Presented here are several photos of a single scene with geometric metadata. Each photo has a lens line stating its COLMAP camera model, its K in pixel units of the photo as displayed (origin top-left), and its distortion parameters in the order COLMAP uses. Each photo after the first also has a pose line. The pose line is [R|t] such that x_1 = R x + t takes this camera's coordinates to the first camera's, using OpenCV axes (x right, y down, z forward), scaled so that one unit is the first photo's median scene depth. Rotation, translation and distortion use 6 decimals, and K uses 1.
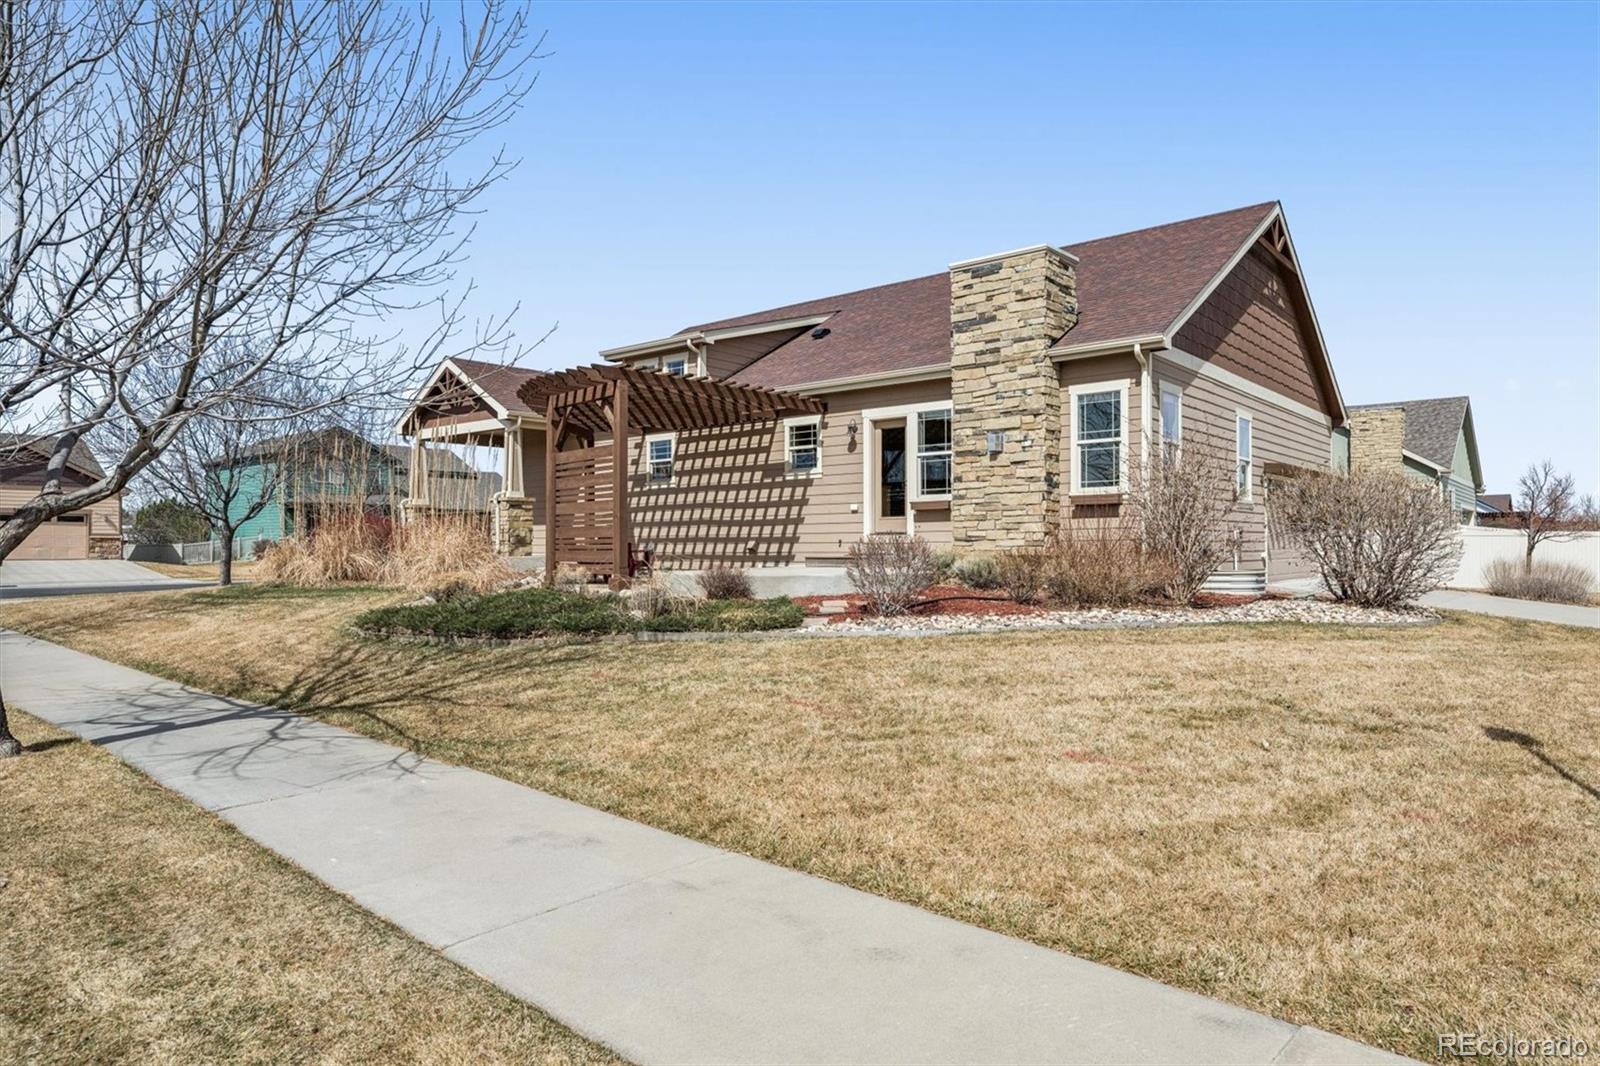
lens RADIAL K [[958.9, 0, 860.8], [0, 958.9, 546.6], [0, 0, 1]] dist [0.006734, 0.000841]
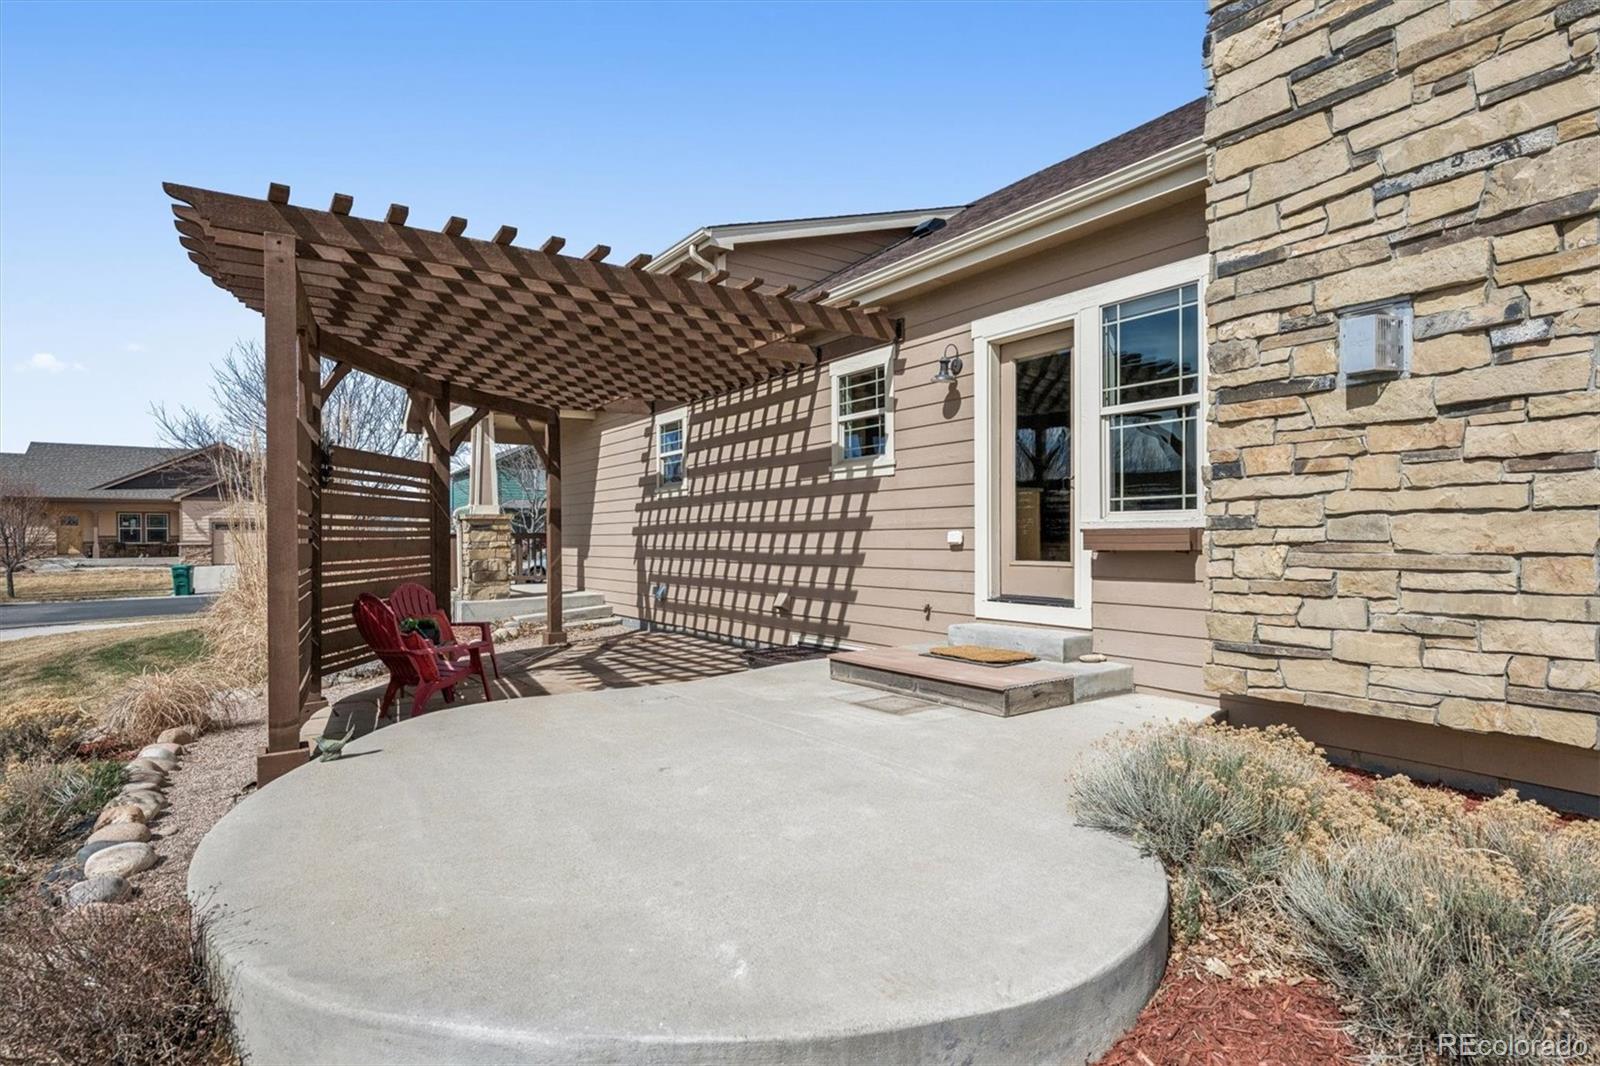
lens RADIAL K [[815.7, 0, 812.5], [0, 815.7, 545.2], [0, 0, 1]] dist [-0.002563, -0.000210]
pose [[0.960246, -0.000621, -0.279155, 0.036671], [0.004307, 0.999911, 0.012589, -0.042786], [0.279122, -0.013290, 0.960164, 0.610814]]
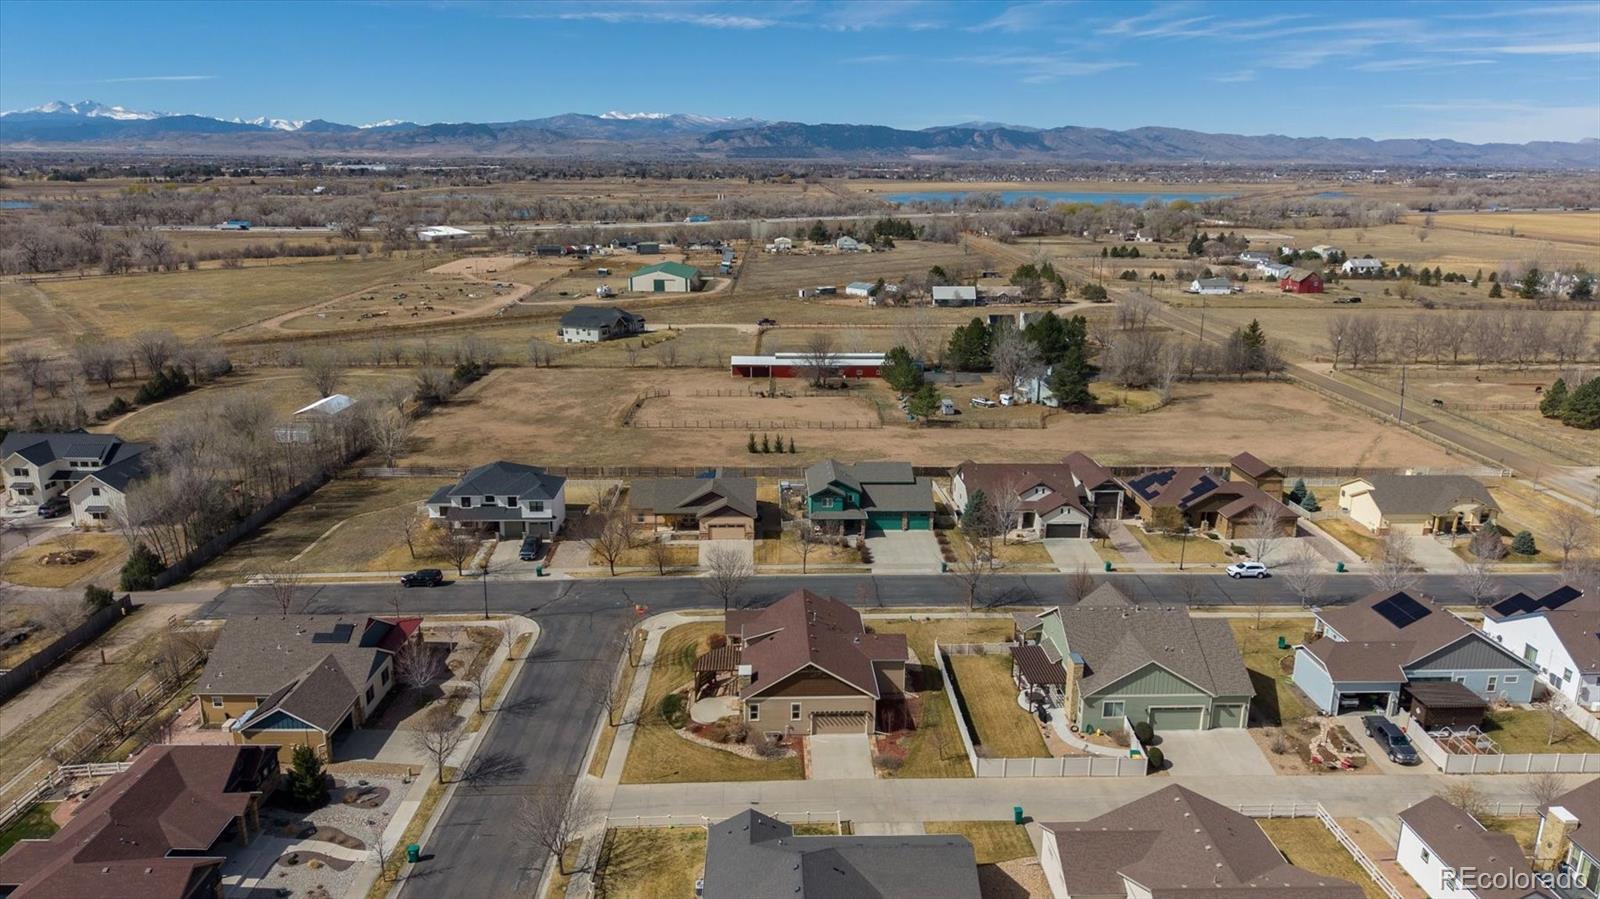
lens RADIAL K [[1046.8, 0, 801.5], [0, 1046.8, 454.6], [0, 0, 1]] dist [0.025800, -0.017610]
pose [[0.647316, 0.193819, -0.737168, 4.105220], [-0.005016, 0.968192, 0.250157, -2.693624], [0.762205, -0.158233, 0.627698, -2.103273]]
